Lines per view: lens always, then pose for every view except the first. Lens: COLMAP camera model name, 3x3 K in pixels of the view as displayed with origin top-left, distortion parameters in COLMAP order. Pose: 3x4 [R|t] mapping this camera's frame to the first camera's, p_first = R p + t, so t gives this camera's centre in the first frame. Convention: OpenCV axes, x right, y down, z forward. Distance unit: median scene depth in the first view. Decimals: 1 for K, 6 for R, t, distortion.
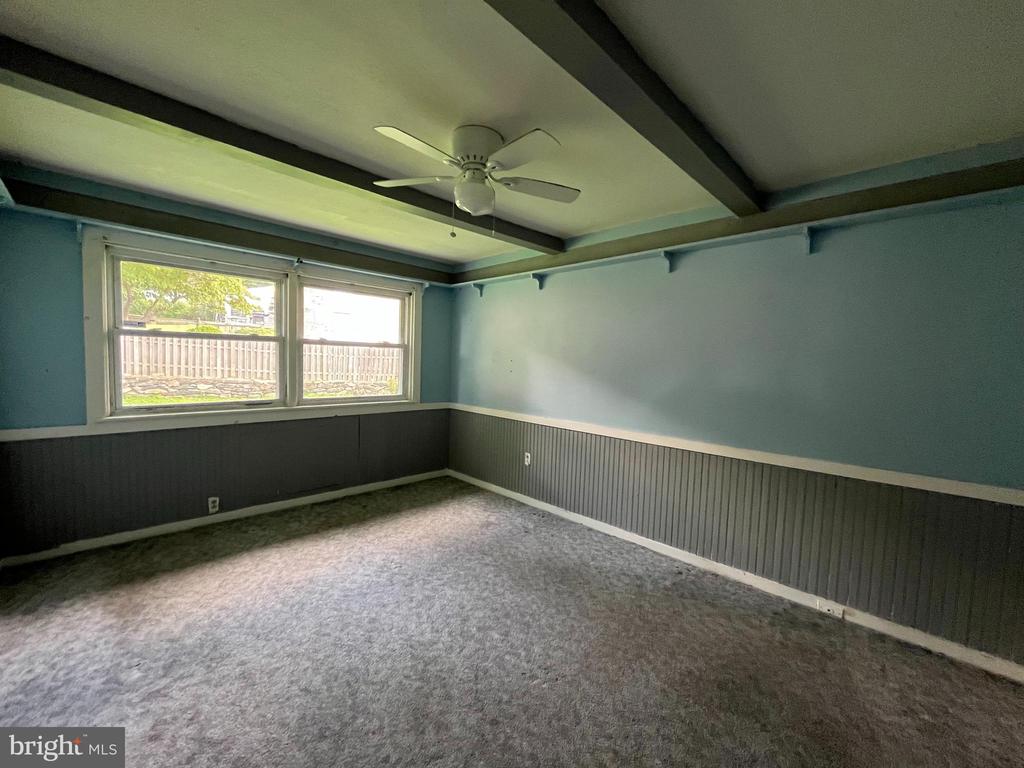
lens RADIAL K [[412.8, 0, 512.0], [0, 412.8, 384.0], [0, 0, 1]] dist [0.000210, -0.000524]
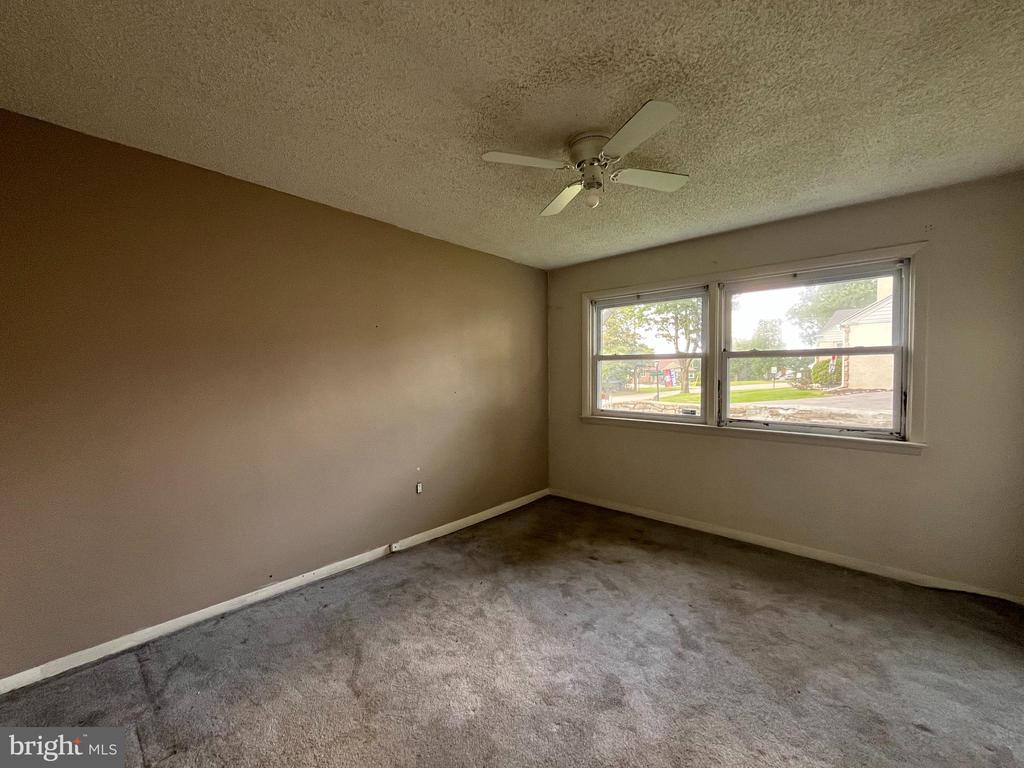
lens RADIAL K [[412.8, 0, 512.0], [0, 412.8, 384.0], [0, 0, 1]] dist [0.000210, -0.000524]
pose [[0.040088, 0.004106, -0.999188, 0.399416], [-0.053039, 0.998590, 0.001976, -0.016048], [0.997787, 0.052917, 0.040249, 0.515377]]
